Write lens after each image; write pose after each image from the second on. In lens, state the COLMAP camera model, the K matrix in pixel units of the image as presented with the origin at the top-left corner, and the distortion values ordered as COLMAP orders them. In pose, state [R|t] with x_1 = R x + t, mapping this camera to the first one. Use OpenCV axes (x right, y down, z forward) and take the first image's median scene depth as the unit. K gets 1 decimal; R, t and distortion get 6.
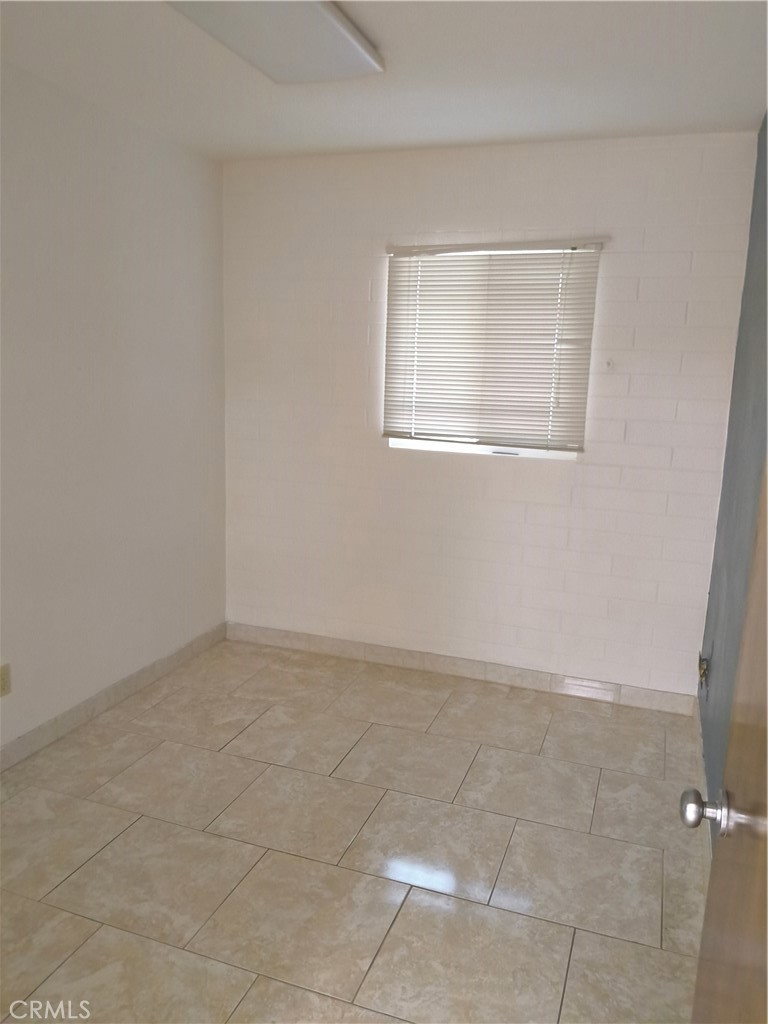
lens RADIAL K [[768.8, 0, 384.0], [0, 768.8, 512.0], [0, 0, 1]] dist [-0.002962, -0.026222]
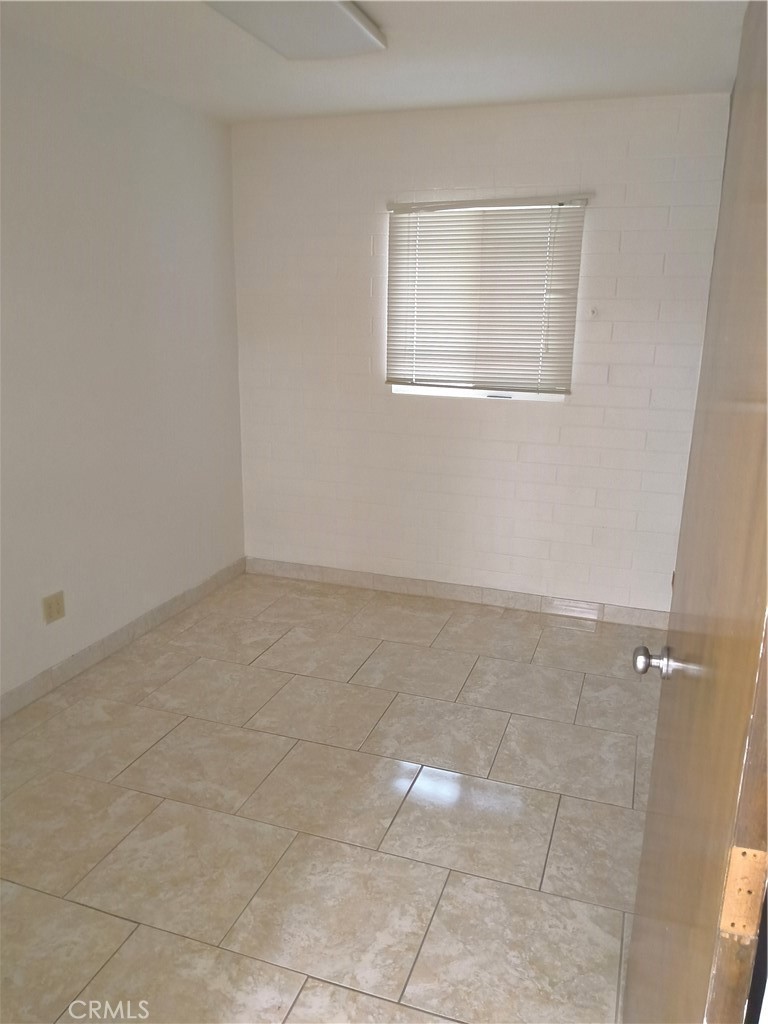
lens RADIAL K [[761.9, 0, 385.7], [0, 761.9, 516.9], [0, 0, 1]] dist [0.020519, -0.005547]
pose [[0.999804, -0.018455, 0.007223, -0.017770], [0.017874, 0.997129, 0.073582, 0.014299], [-0.008560, -0.073439, 0.997263, -0.116390]]
